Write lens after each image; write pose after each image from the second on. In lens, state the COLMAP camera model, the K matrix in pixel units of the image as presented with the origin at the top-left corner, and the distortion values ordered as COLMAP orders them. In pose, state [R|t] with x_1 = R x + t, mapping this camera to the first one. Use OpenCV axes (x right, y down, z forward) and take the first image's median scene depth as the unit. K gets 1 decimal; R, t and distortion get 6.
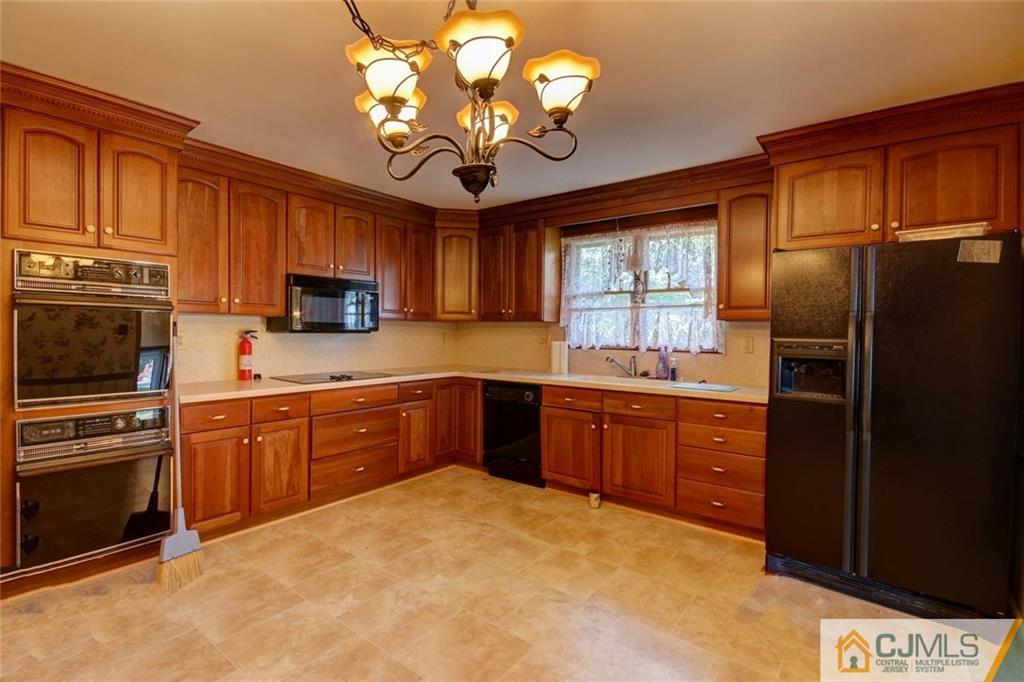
lens RADIAL K [[468.0, 0, 507.9], [0, 468.0, 338.4], [0, 0, 1]] dist [-0.002372, -0.000228]
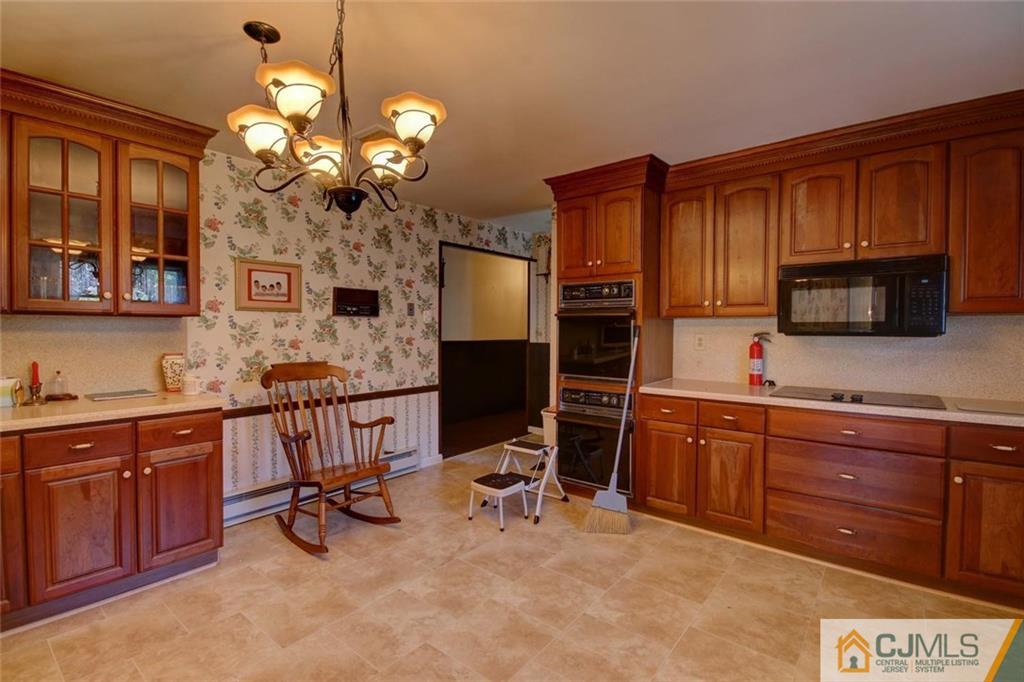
lens RADIAL K [[468.0, 0, 507.9], [0, 468.0, 338.4], [0, 0, 1]] dist [-0.002372, -0.000228]
pose [[-0.026989, 0.010158, -0.999584, 0.239195], [-0.018732, 0.999768, 0.010666, -0.003750], [0.999460, 0.019012, -0.026793, 0.311625]]
